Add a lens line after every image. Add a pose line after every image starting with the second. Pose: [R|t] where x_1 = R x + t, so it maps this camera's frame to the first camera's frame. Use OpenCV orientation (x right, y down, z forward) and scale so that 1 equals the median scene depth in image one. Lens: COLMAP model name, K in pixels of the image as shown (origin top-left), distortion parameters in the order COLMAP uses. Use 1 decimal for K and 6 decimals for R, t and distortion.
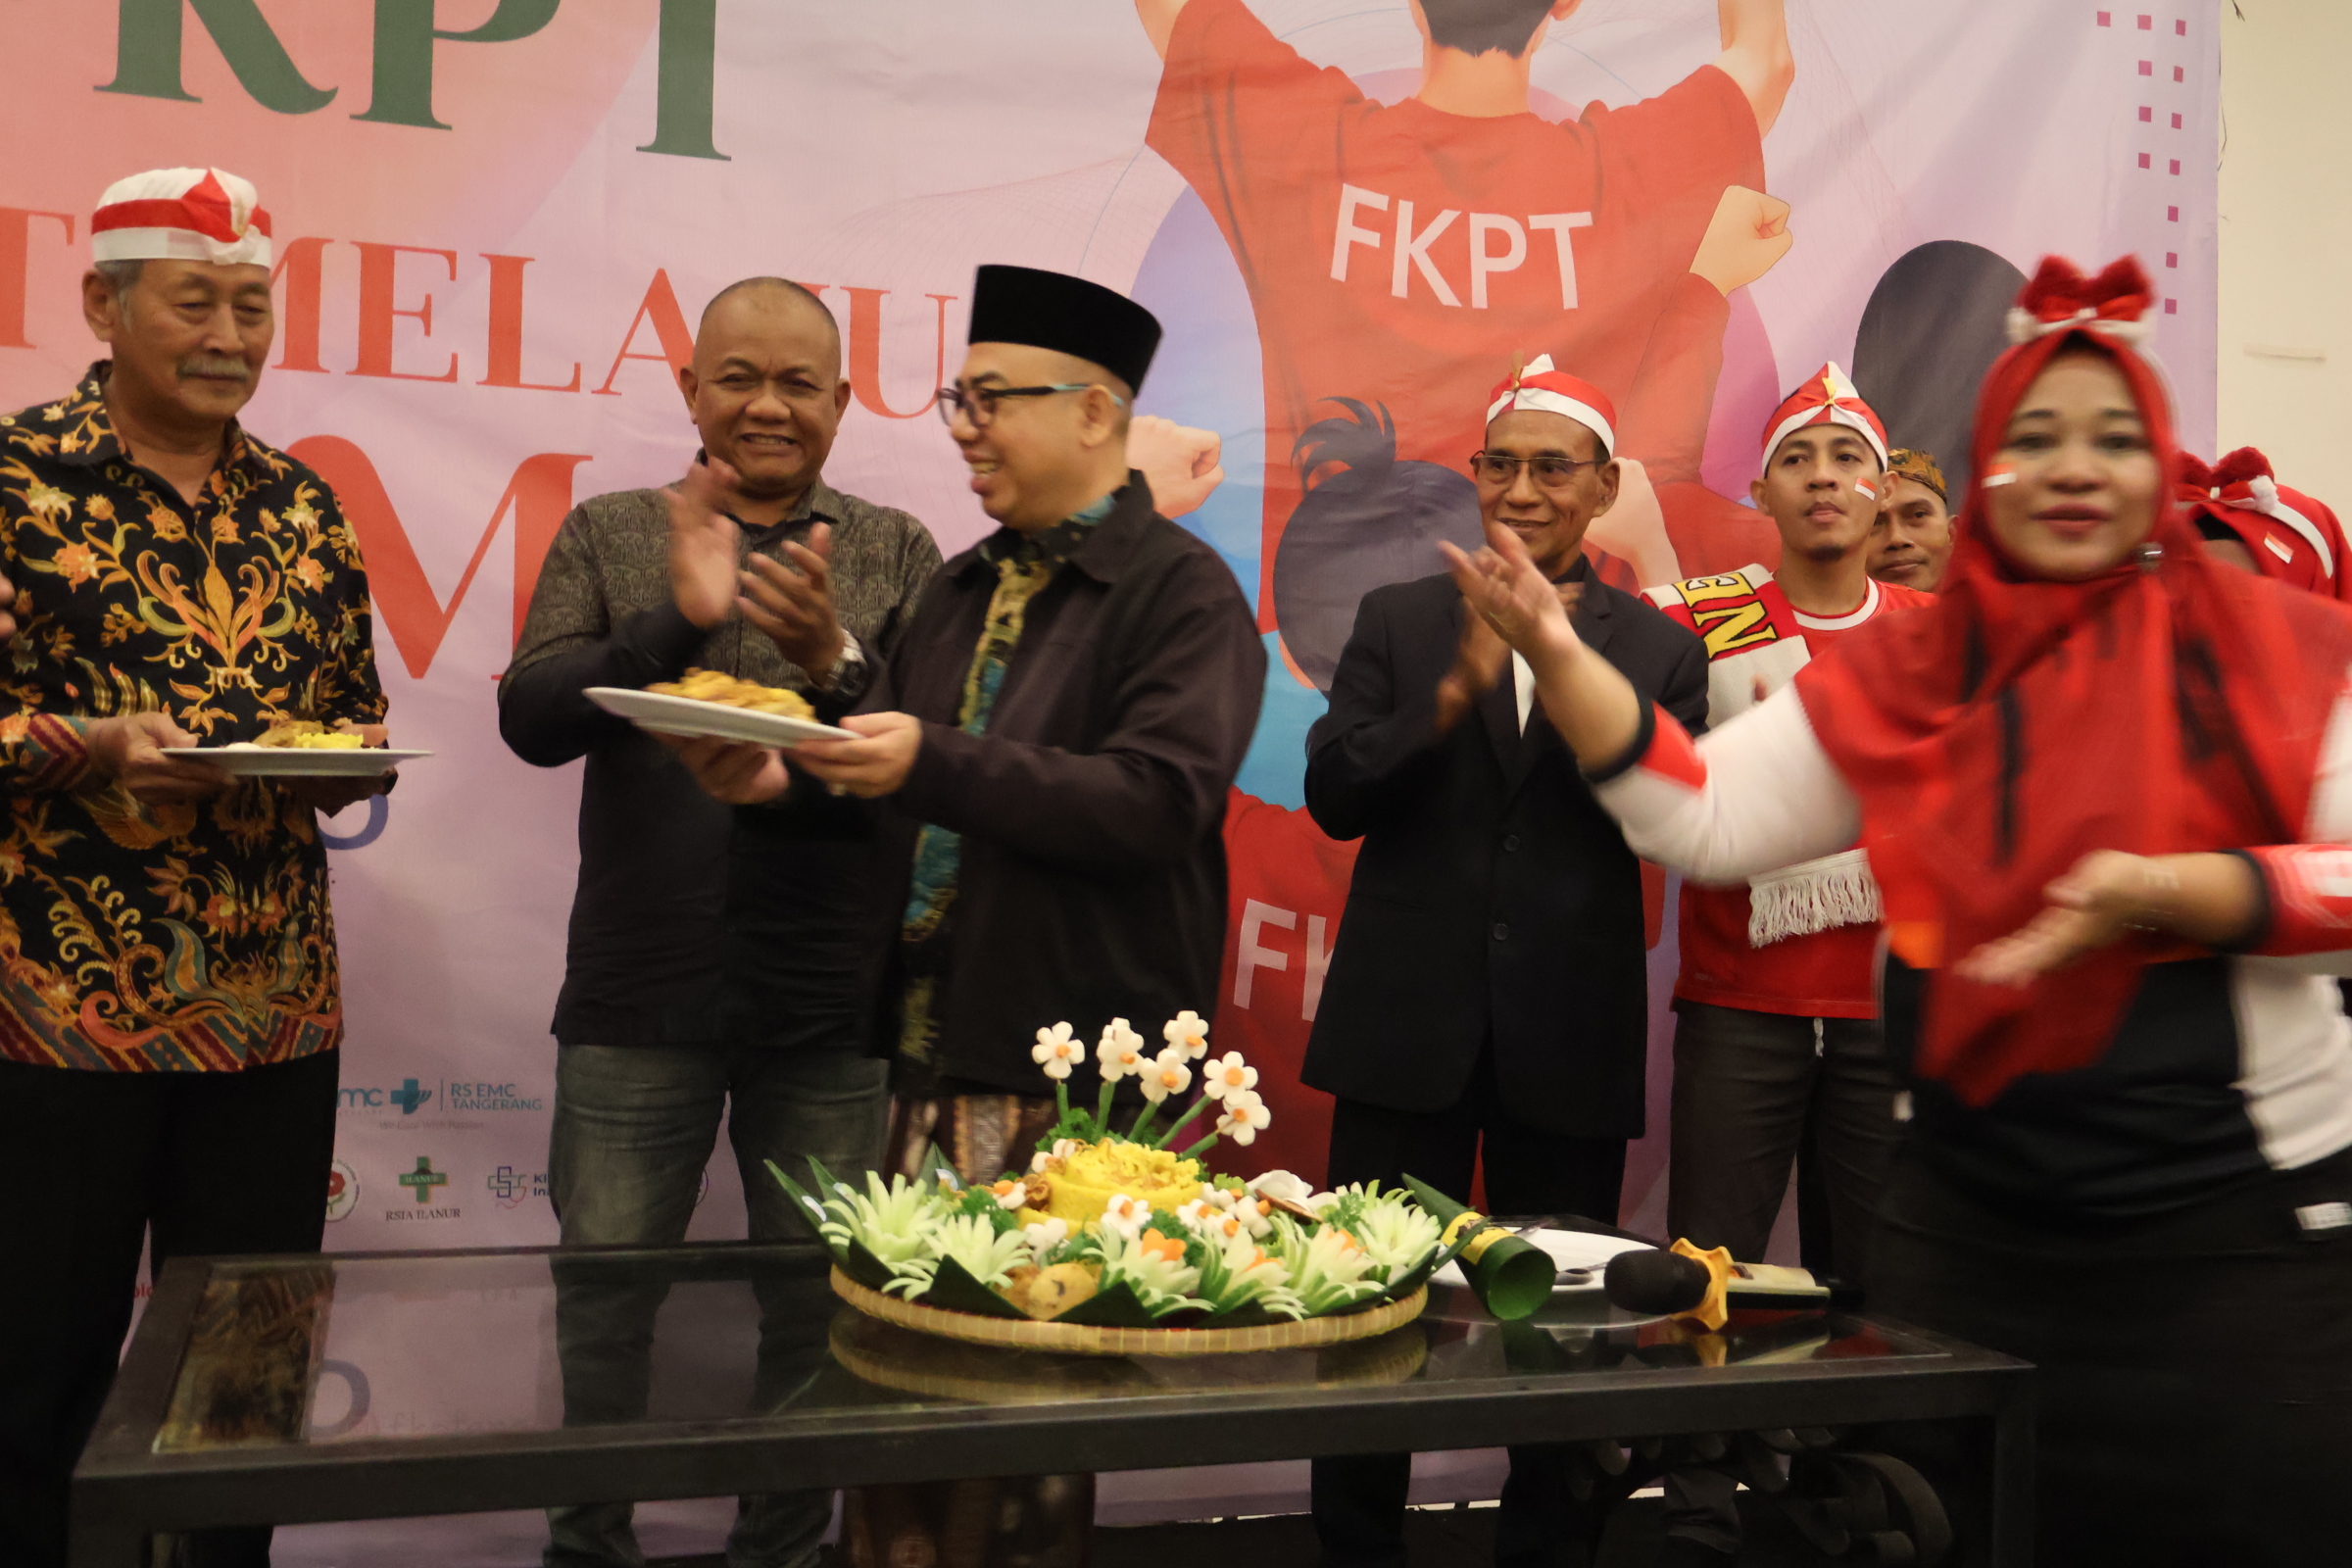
lens RADIAL K [[2457.7, 0, 1204.2], [0, 2457.7, 783.1], [0, 0, 1]] dist [-0.006957, 0.005337]
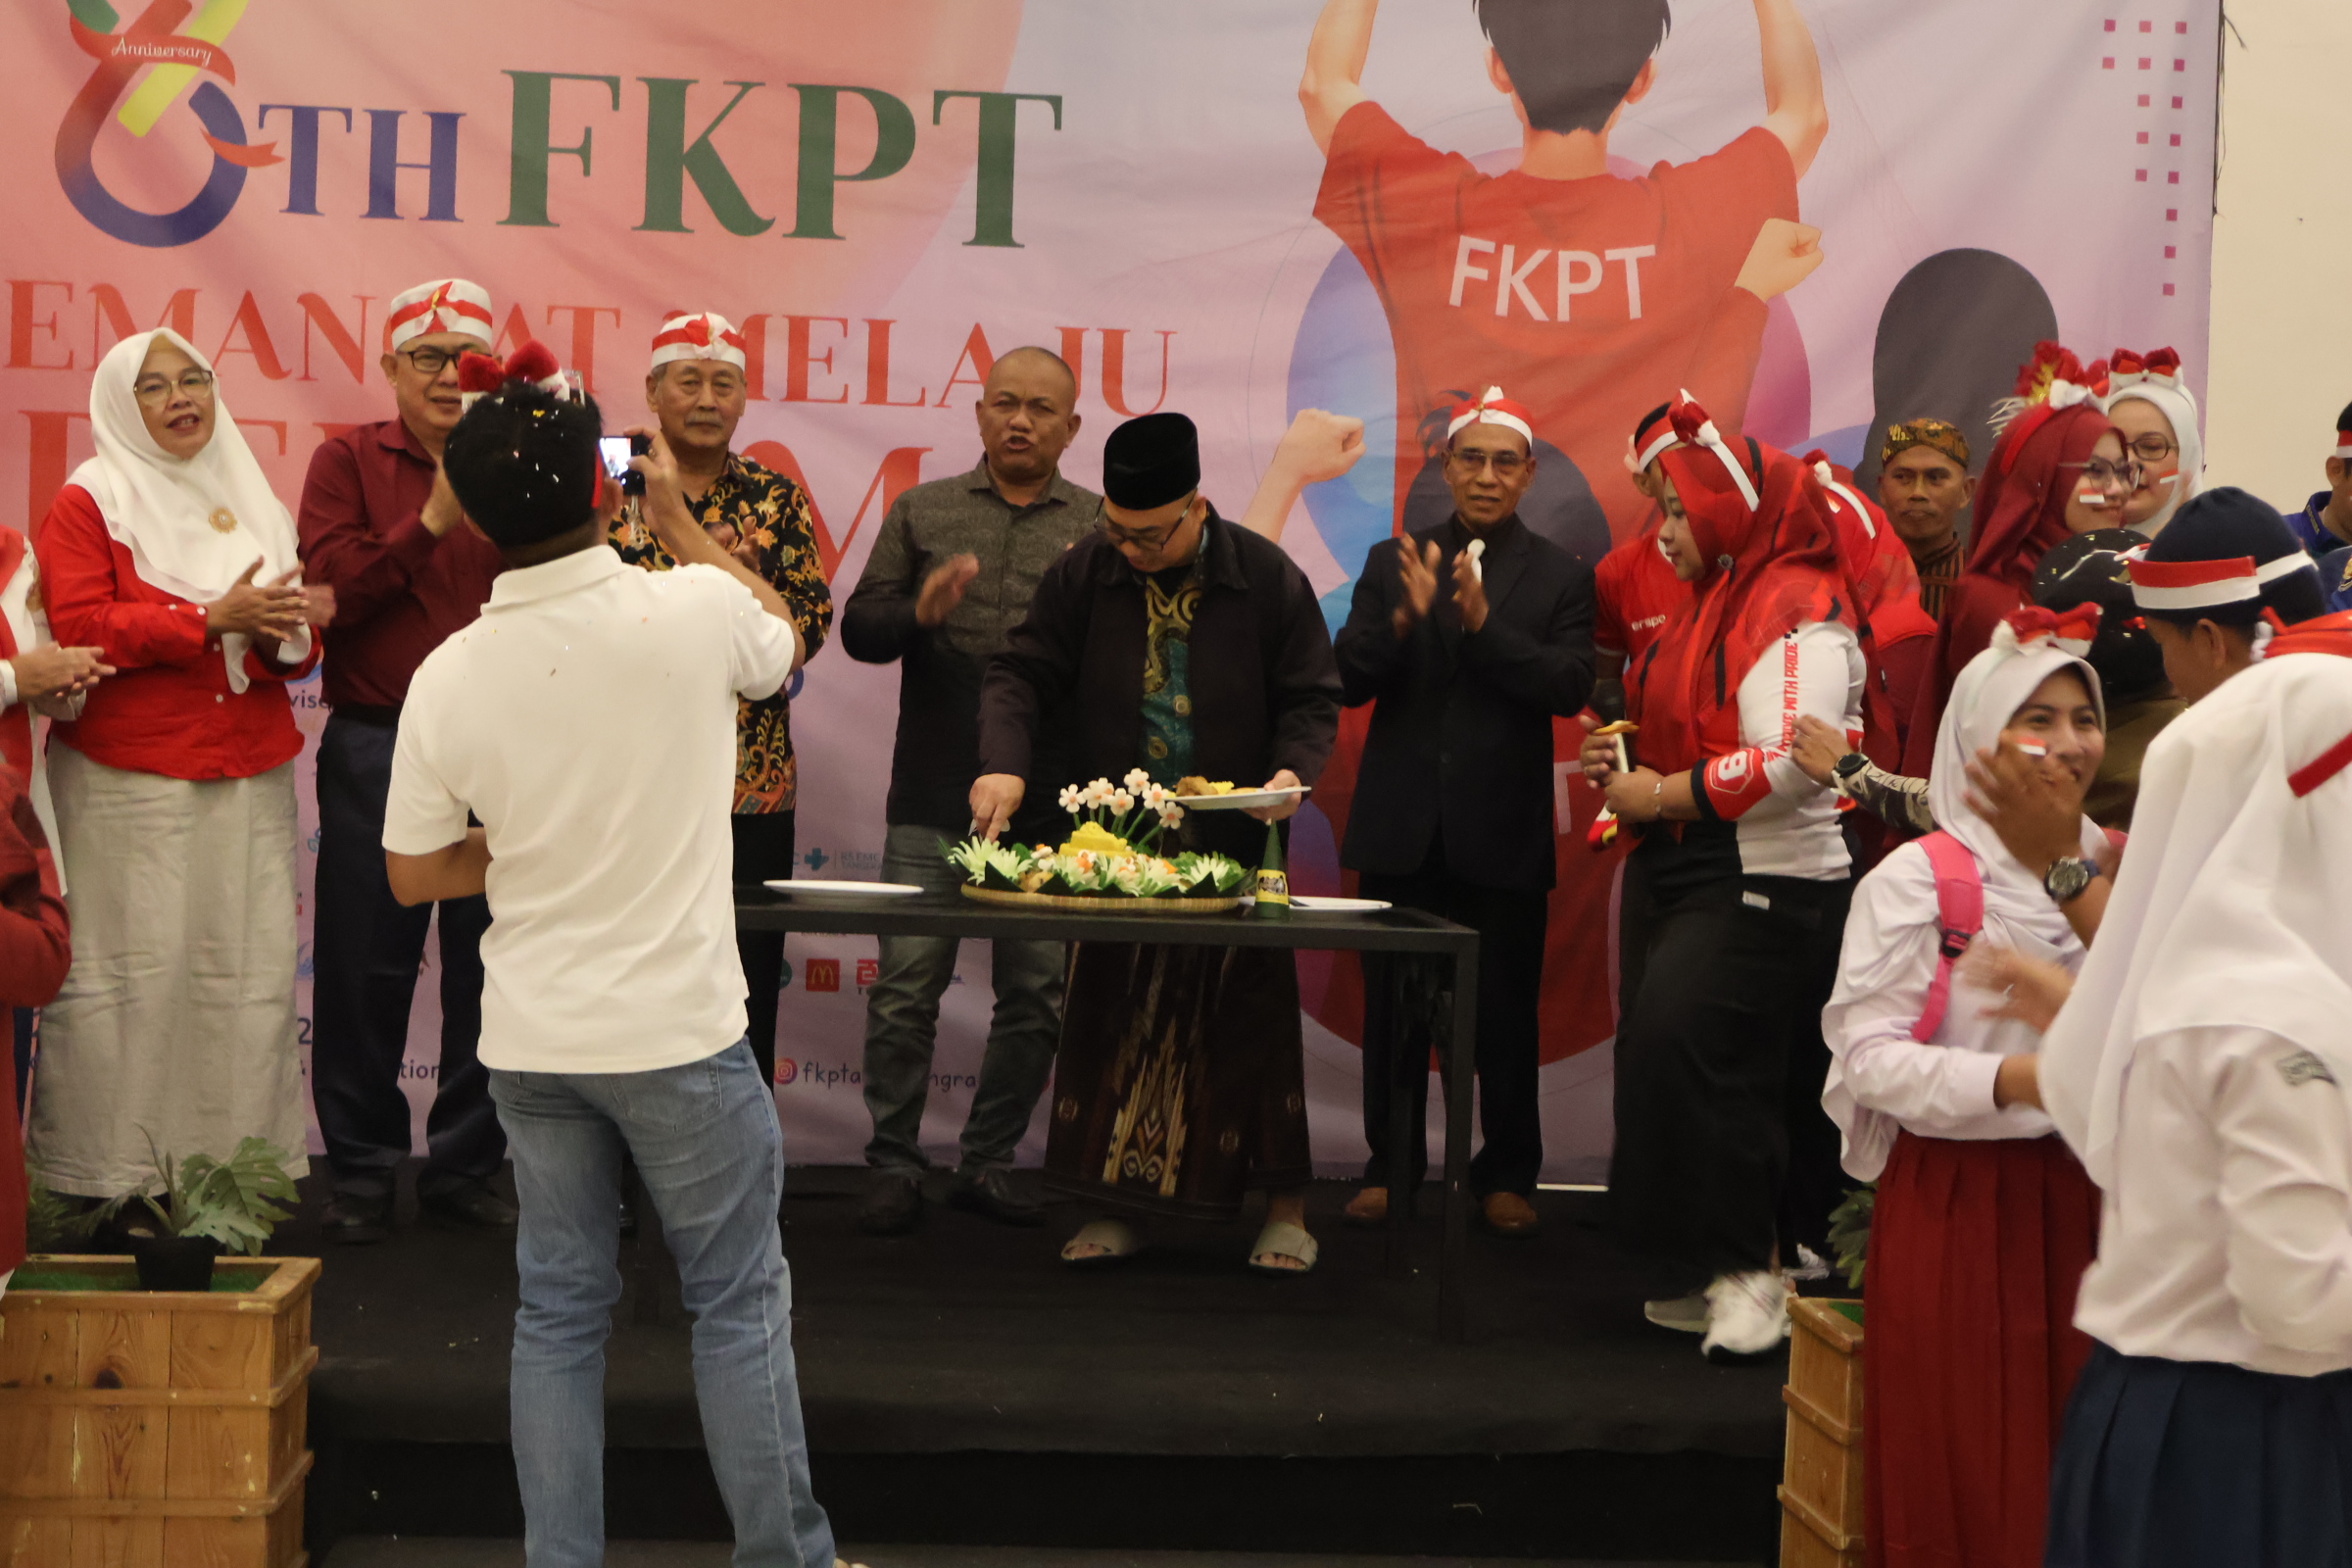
lens RADIAL K [[3547.9, 0, 1173.9], [0, 3547.9, 773.3], [0, 0, 1]] dist [-0.007431, 0.037832]
pose [[0.967414, 0.014551, -0.252782, 0.467416], [-0.007620, 0.999568, 0.028377, 0.005601], [0.253086, -0.025526, 0.967107, -1.126896]]
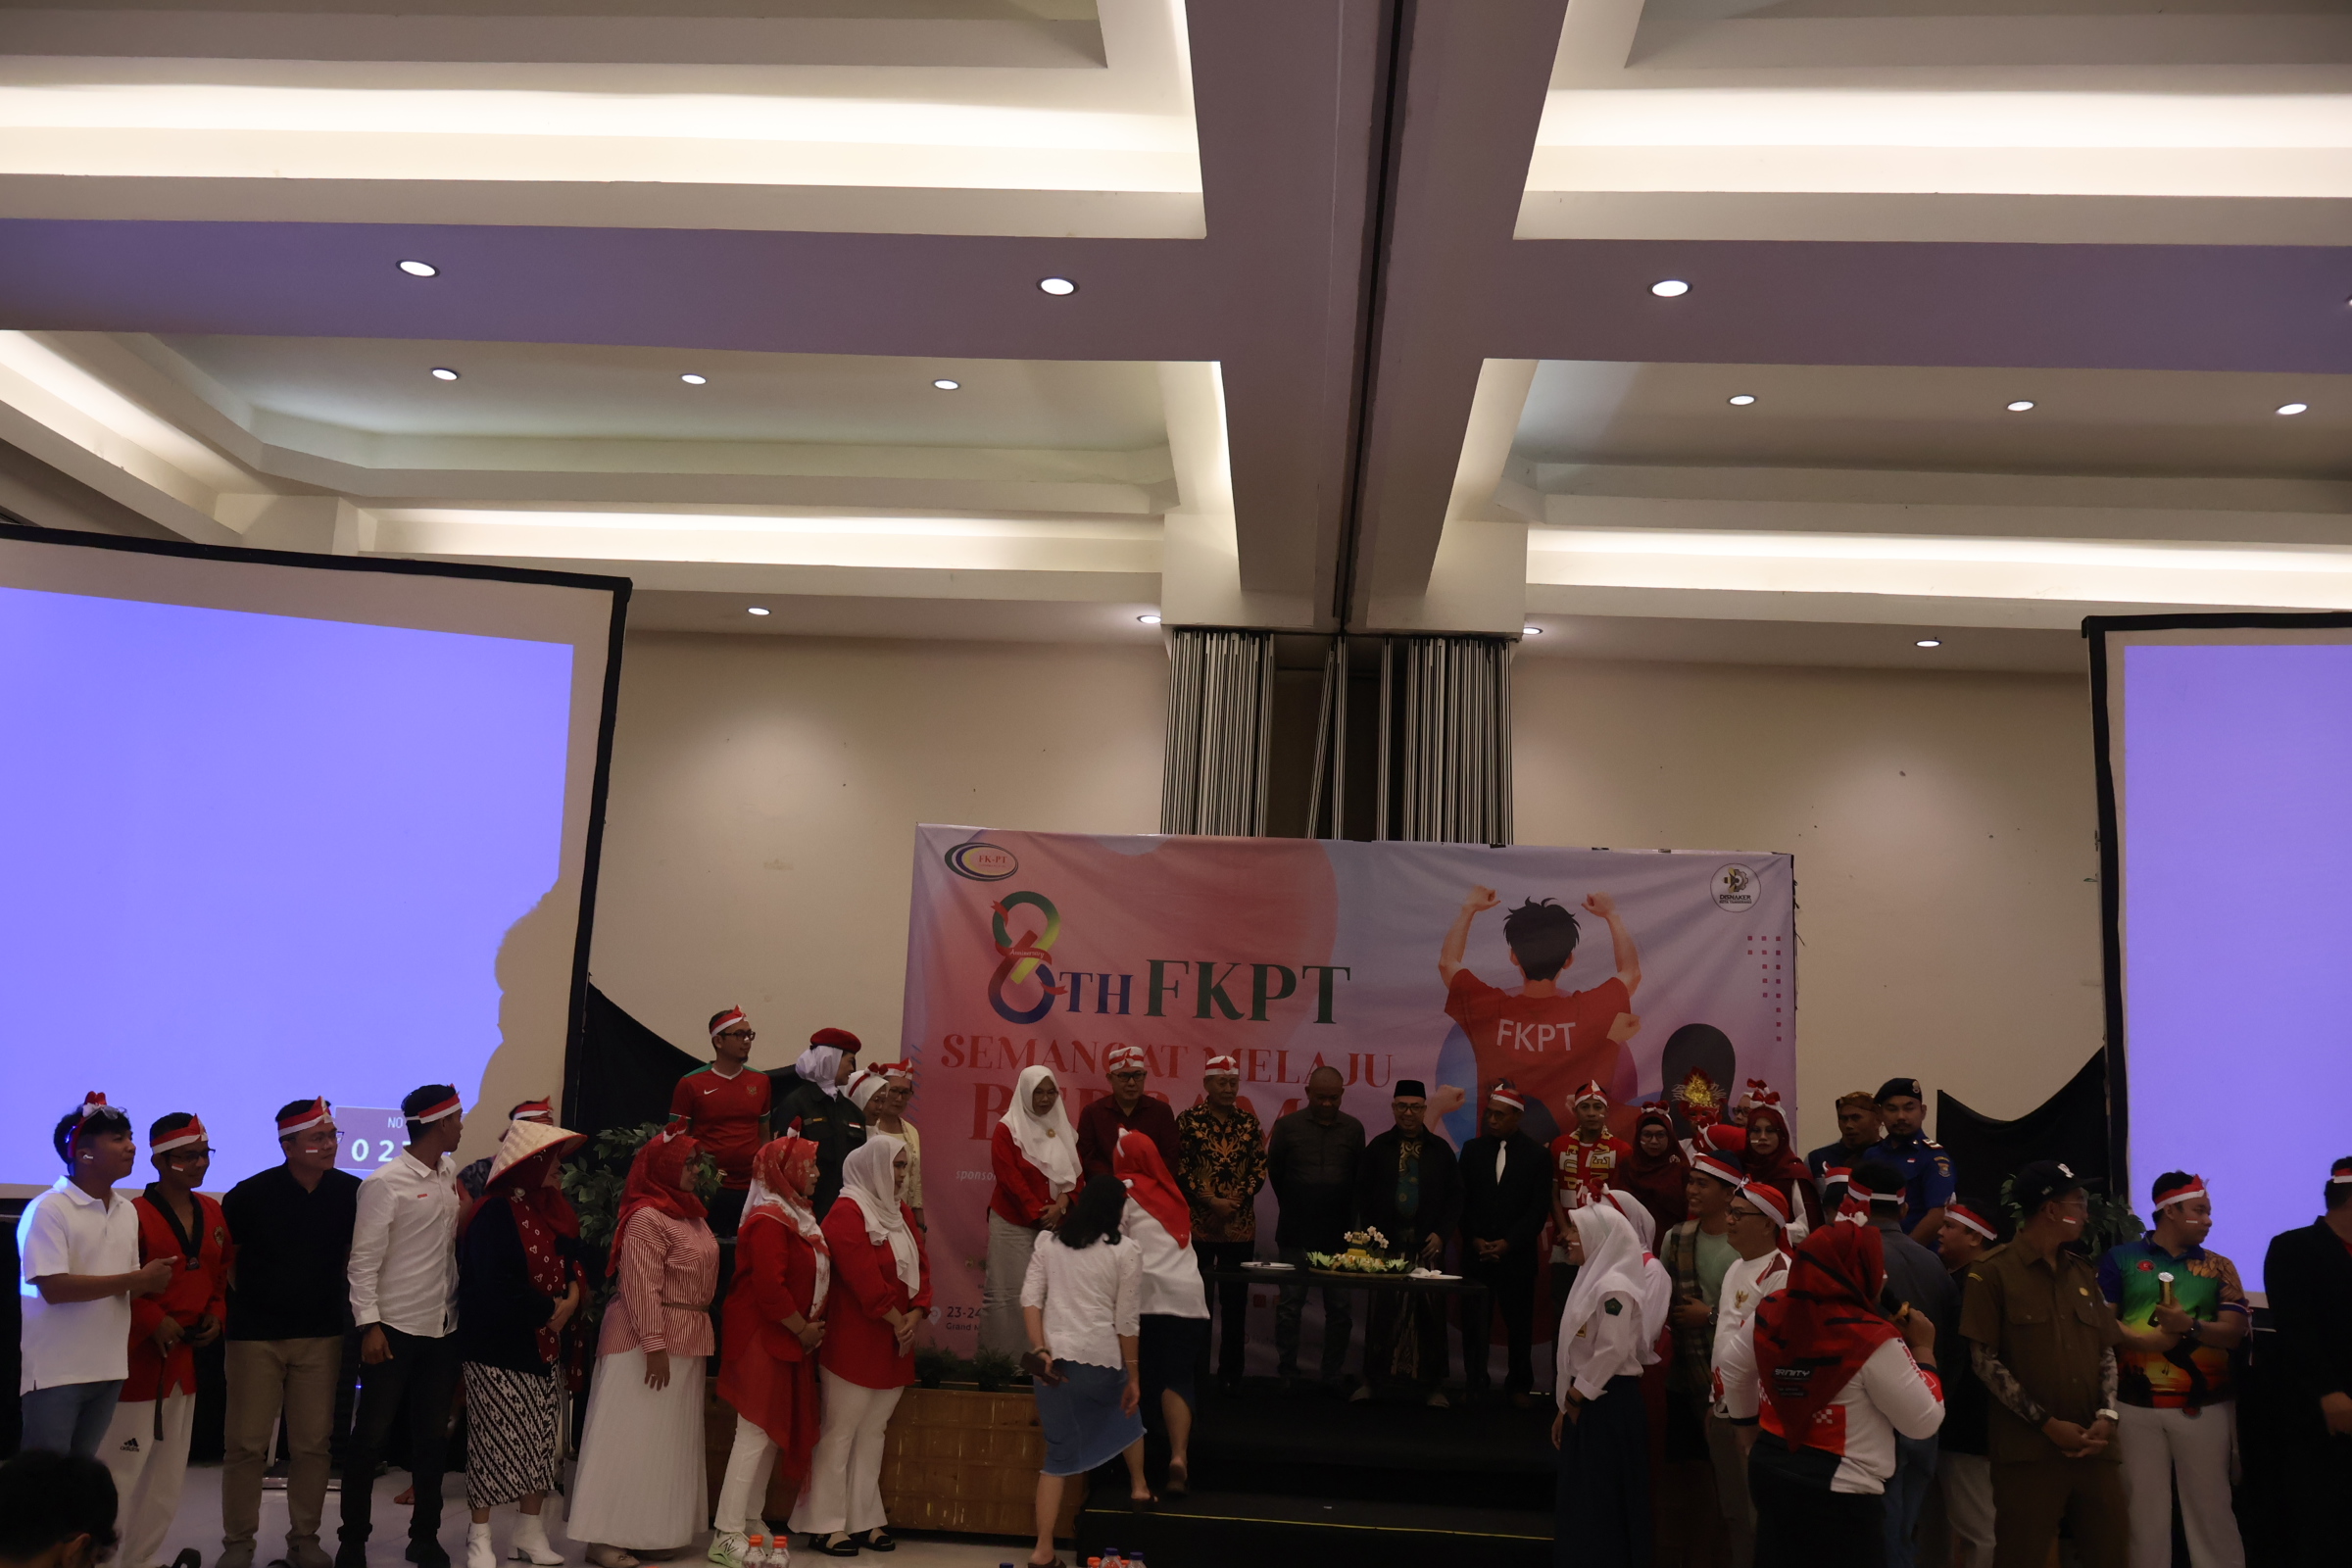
lens RADIAL K [[1919.4, 0, 1180.7], [0, 1919.4, 773.8], [0, 0, 1]] dist [-0.011082, -0.005273]
pose [[0.923324, -0.054668, -0.380112, 0.828519], [-0.019150, 0.982030, -0.187753, -0.062004], [0.383545, 0.180636, 0.905684, -2.120813]]
